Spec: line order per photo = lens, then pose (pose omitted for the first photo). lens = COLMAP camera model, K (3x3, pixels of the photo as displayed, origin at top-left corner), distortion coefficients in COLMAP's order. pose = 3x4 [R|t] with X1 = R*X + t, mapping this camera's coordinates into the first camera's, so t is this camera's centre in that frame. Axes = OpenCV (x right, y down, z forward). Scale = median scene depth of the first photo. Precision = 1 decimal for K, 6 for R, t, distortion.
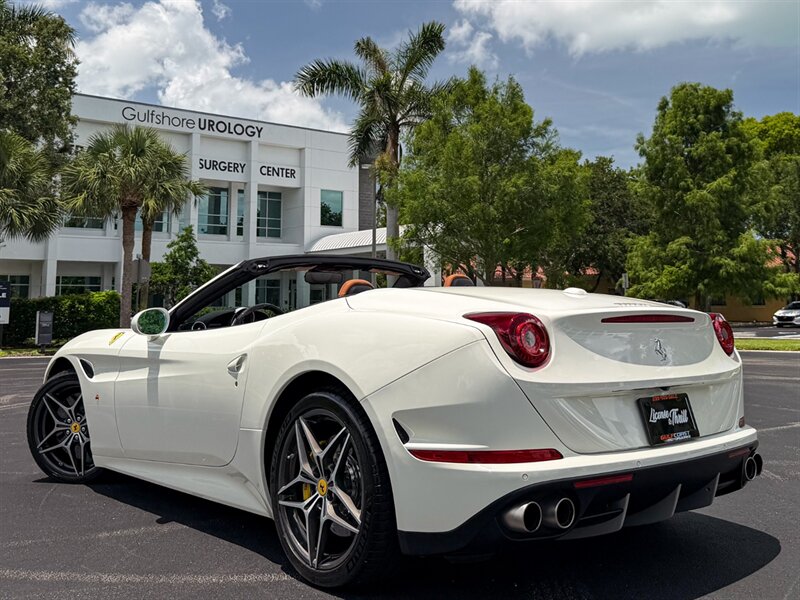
lens RADIAL K [[861.8, 0, 435.2], [0, 861.8, 189.2], [0, 0, 1]] dist [0.184919, -0.387348]
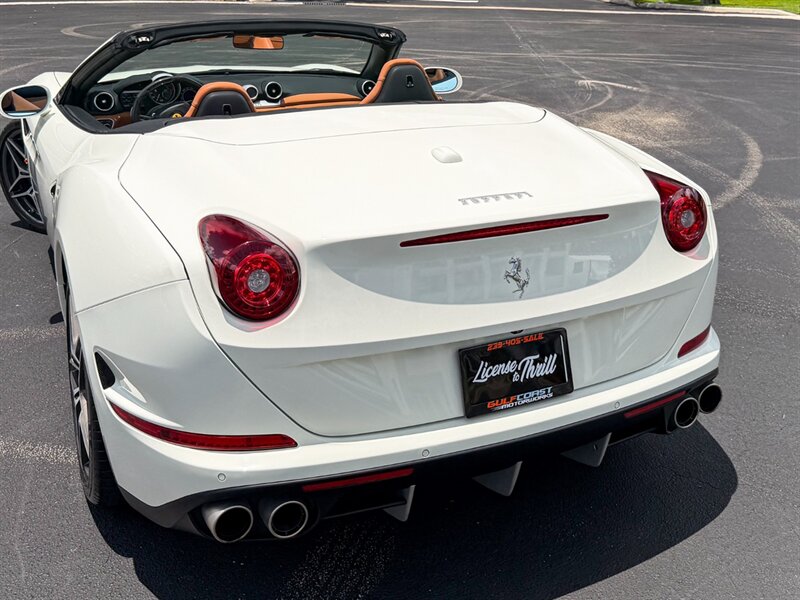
lens RADIAL K [[895.4, 0, 423.5], [0, 895.4, 158.7], [0, 0, 1]] dist [0.197619, -0.494909]
pose [[0.962494, 0.088801, -0.256359, 0.046753], [0.011003, 0.931362, 0.363928, -0.019036], [0.271080, -0.353099, 0.895453, 0.053244]]
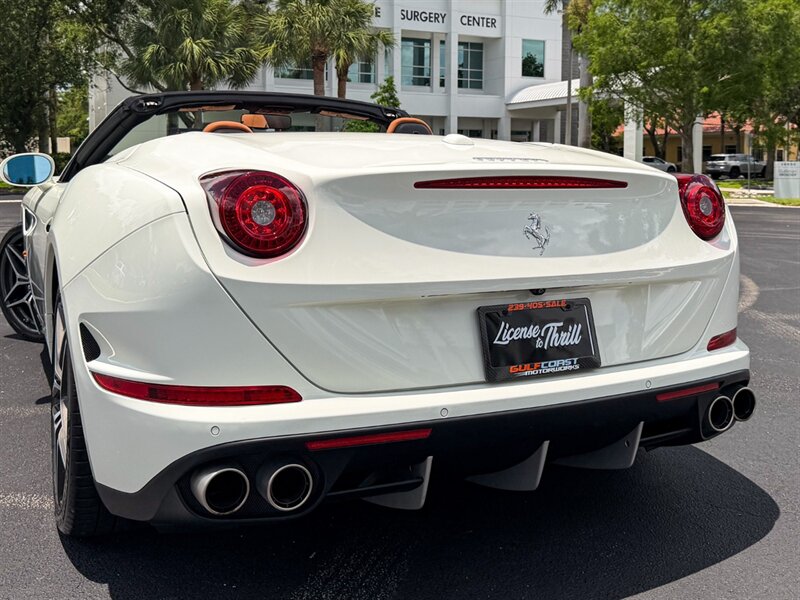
lens RADIAL K [[855.4, 0, 449.2], [0, 855.4, 189.8], [0, 0, 1]] dist [0.175864, -0.374138]
pose [[0.971159, 0.024922, -0.237126, 0.044873], [0.015809, 0.985603, 0.168336, 0.006582], [0.237907, -0.167230, 0.956783, 0.052991]]
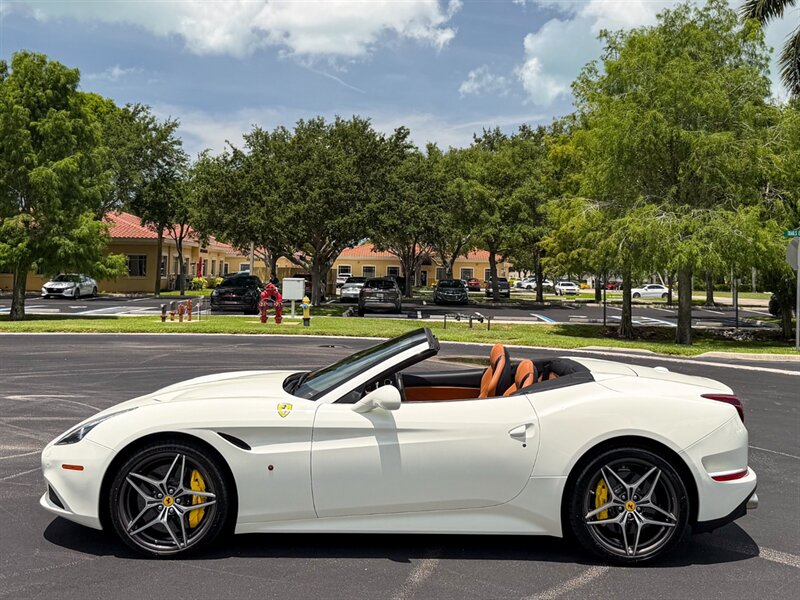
lens RADIAL K [[866.8, 0, 435.1], [0, 866.8, 275.5], [0, 0, 1]] dist [0.013130, -0.107553]
pose [[0.636227, 0.026356, 0.771052, -0.196121], [-0.134664, 0.987868, 0.077350, -0.016459], [-0.759659, -0.153045, 0.632057, 0.047461]]
